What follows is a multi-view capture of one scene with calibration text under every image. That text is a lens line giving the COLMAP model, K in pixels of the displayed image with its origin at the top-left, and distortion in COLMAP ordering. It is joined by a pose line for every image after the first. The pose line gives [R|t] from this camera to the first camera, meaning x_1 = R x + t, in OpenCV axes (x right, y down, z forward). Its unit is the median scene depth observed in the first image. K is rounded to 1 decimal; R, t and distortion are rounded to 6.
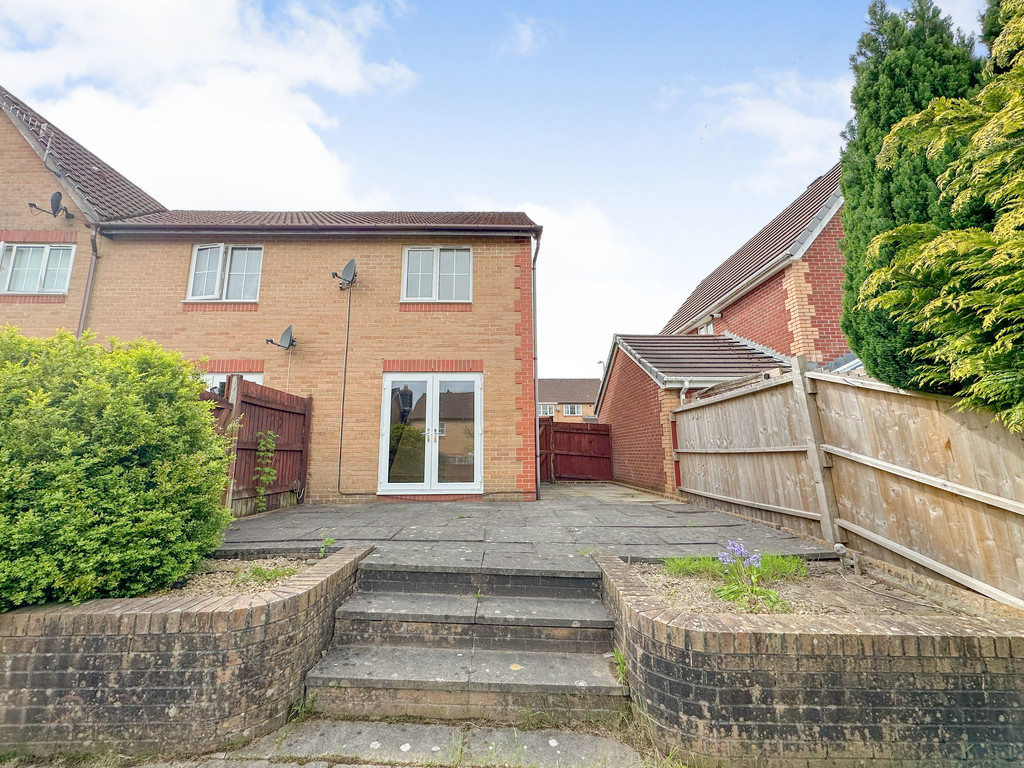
lens RADIAL K [[406.8, 0, 510.8], [0, 406.8, 383.2], [0, 0, 1]] dist [-0.002325, 0.000145]
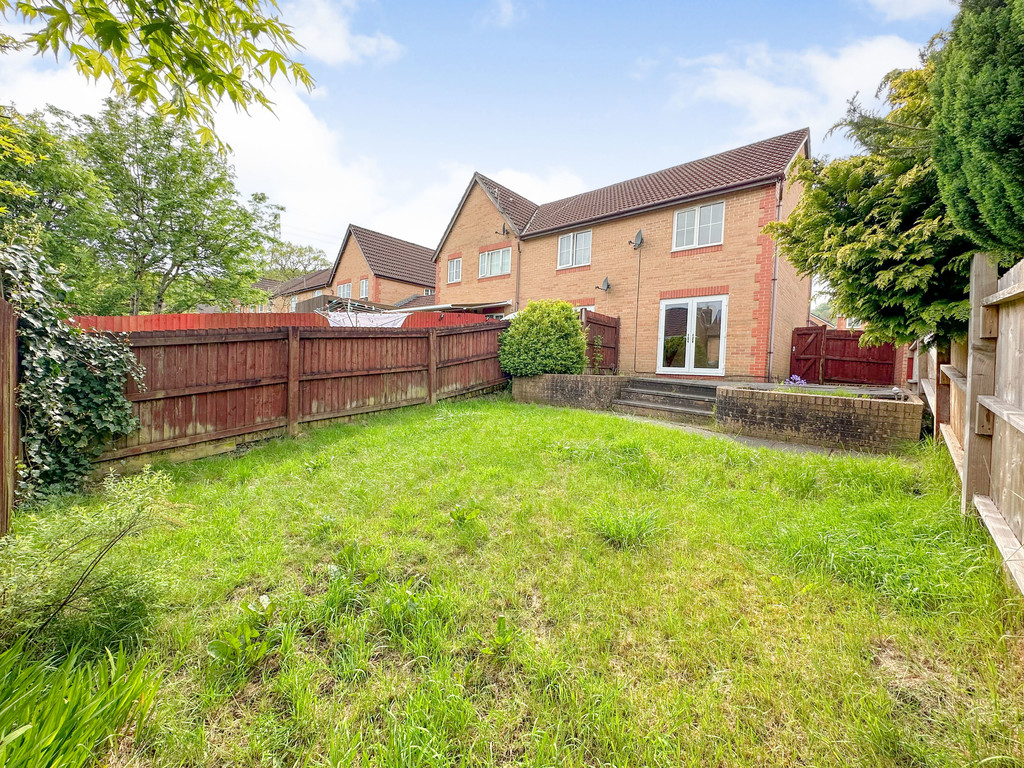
lens RADIAL K [[406.8, 0, 510.8], [0, 406.8, 383.2], [0, 0, 1]] dist [-0.002325, 0.000145]
pose [[0.736360, 0.060365, -0.673892, 0.360877], [0.071069, 0.983601, 0.165765, -0.010151], [0.672848, -0.169955, 0.719994, -0.619605]]
